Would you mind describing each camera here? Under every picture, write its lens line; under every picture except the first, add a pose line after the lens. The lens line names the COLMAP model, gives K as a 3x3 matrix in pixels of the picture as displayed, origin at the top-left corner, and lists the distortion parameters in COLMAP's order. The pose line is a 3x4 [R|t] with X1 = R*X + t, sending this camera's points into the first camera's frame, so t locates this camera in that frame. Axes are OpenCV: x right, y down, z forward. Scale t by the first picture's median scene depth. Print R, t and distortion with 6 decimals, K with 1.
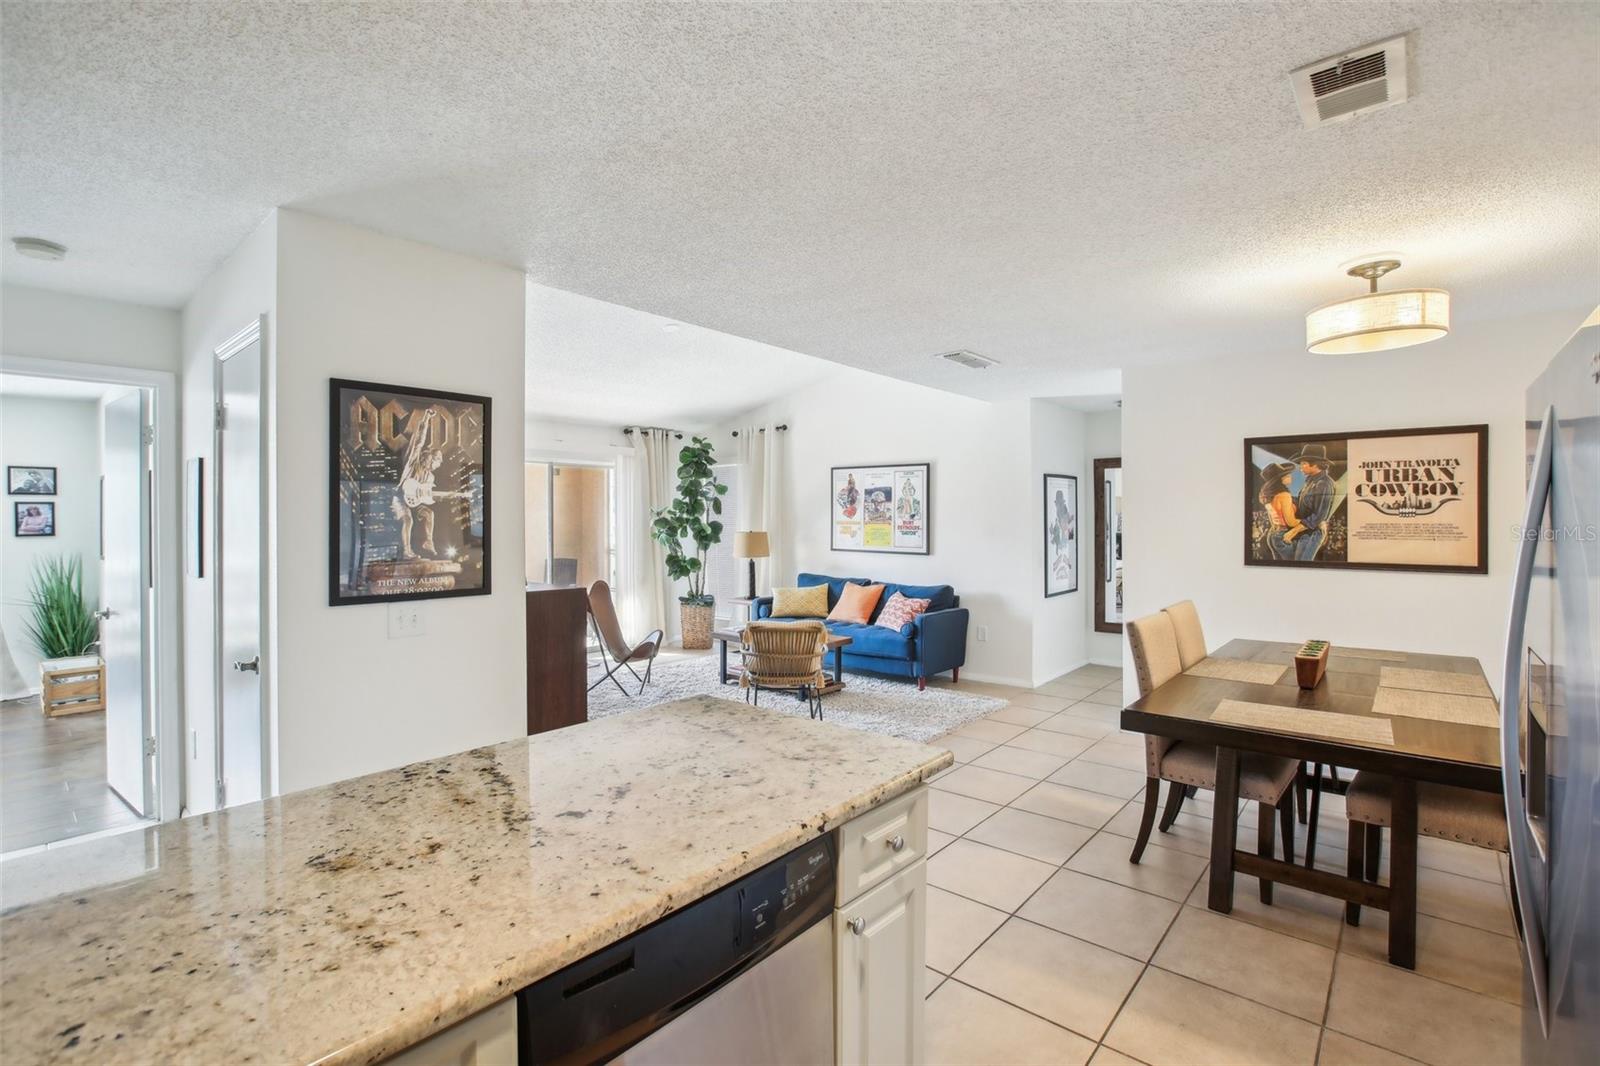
lens RADIAL K [[764.1, 0, 804.0], [0, 764.1, 523.9], [0, 0, 1]] dist [-0.002109, 0.008675]
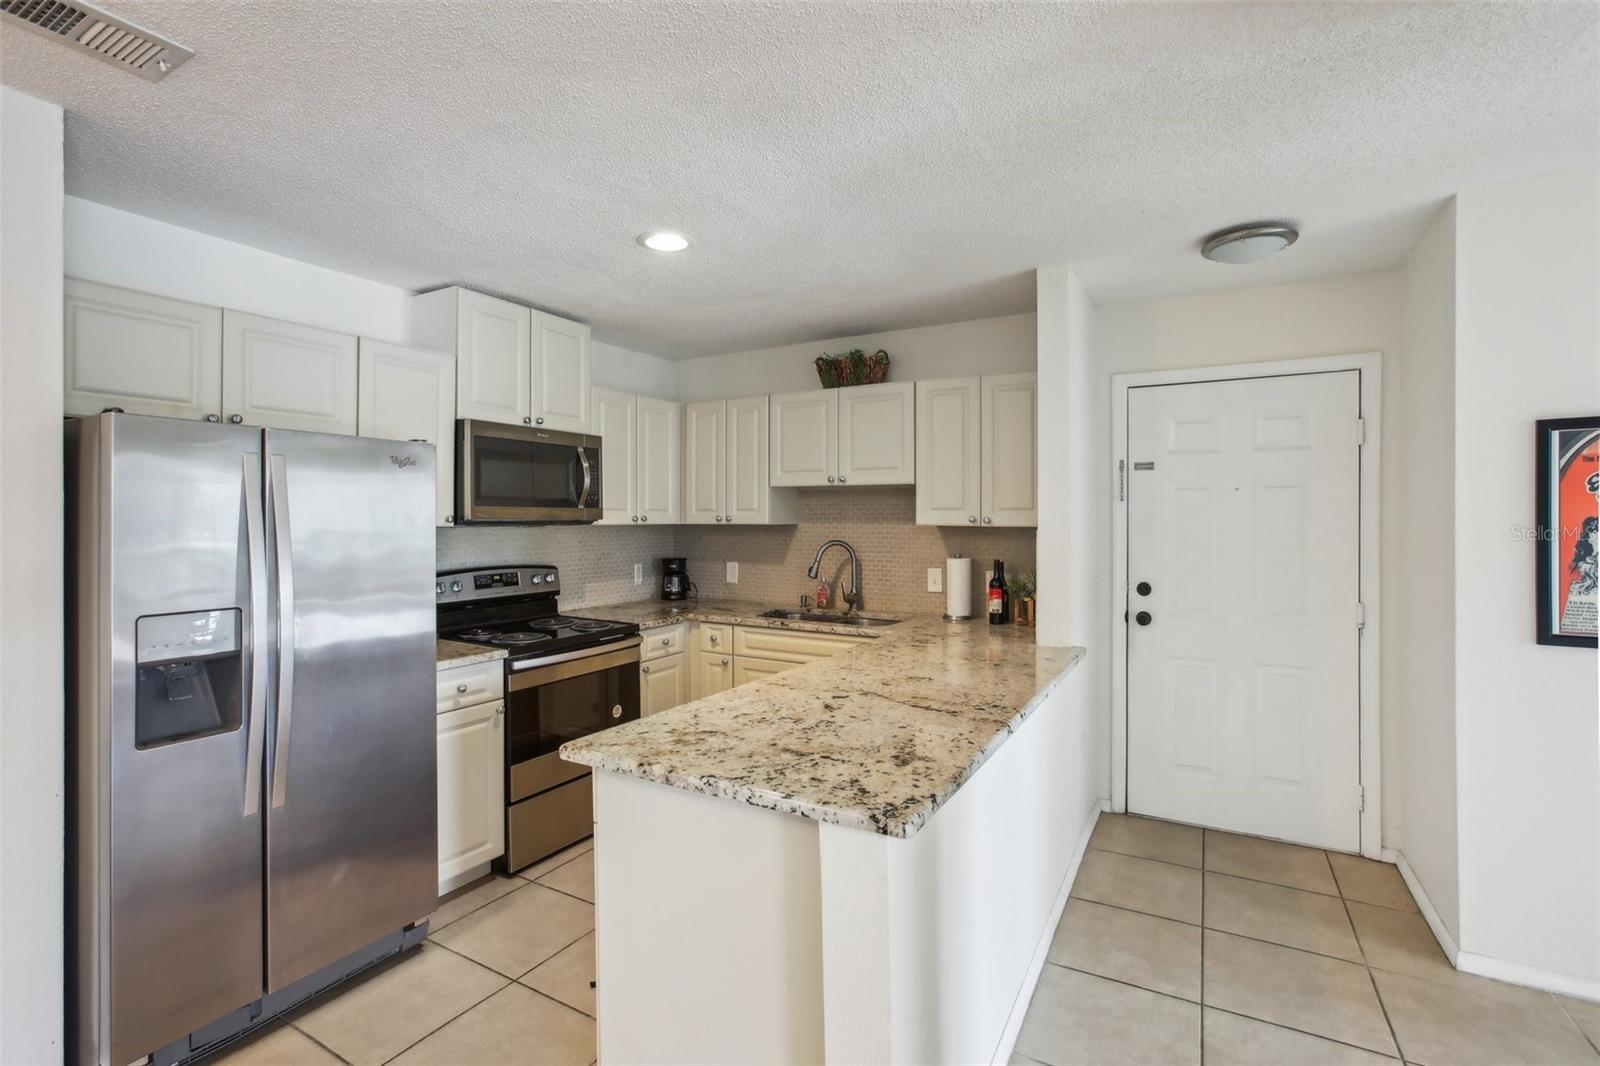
lens RADIAL K [[764.1, 0, 791.6], [0, 764.1, 519.3], [0, 0, 1]] dist [-0.002109, 0.008675]
pose [[-0.984487, 0.009663, -0.175193, 0.029518], [0.007741, 0.999902, 0.011655, -0.006757], [0.175289, 0.010118, -0.984465, 0.908853]]
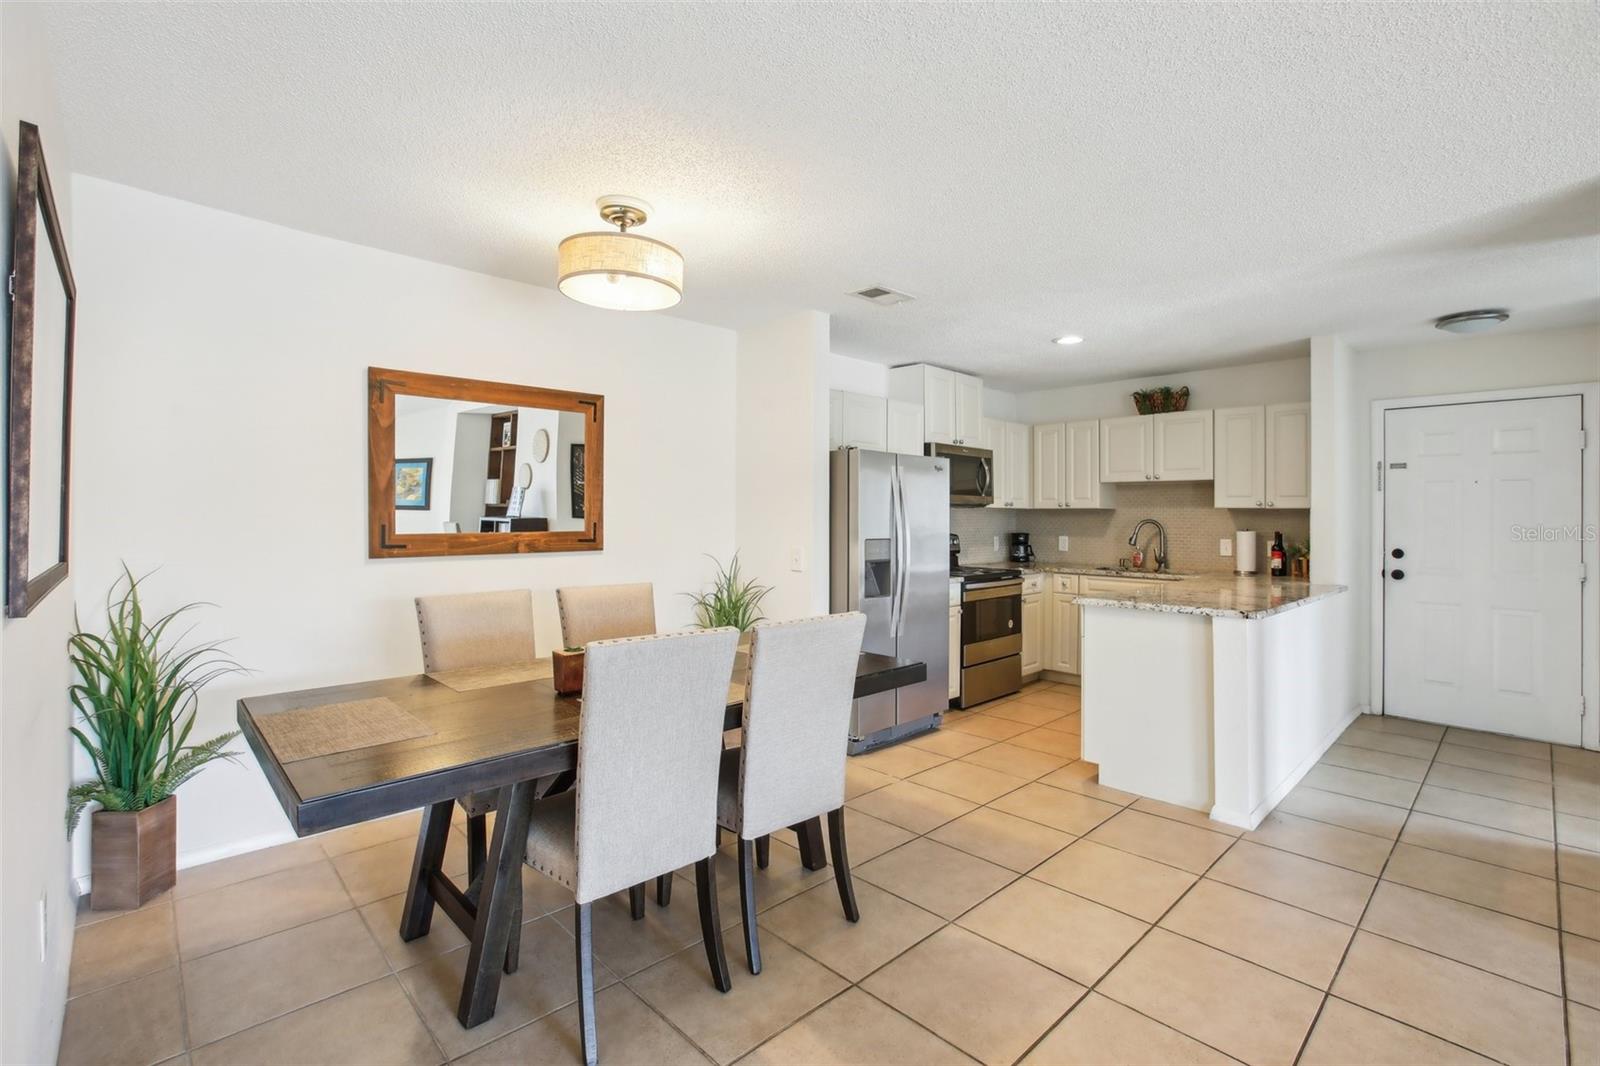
lens RADIAL K [[764.1, 0, 803.2], [0, 764.1, 514.0], [0, 0, 1]] dist [-0.002109, 0.008675]
pose [[-0.996956, 0.003765, 0.077872, 0.387374], [0.003934, 0.999990, 0.002018, 0.021344], [-0.077864, 0.002318, -0.996961, 1.507002]]
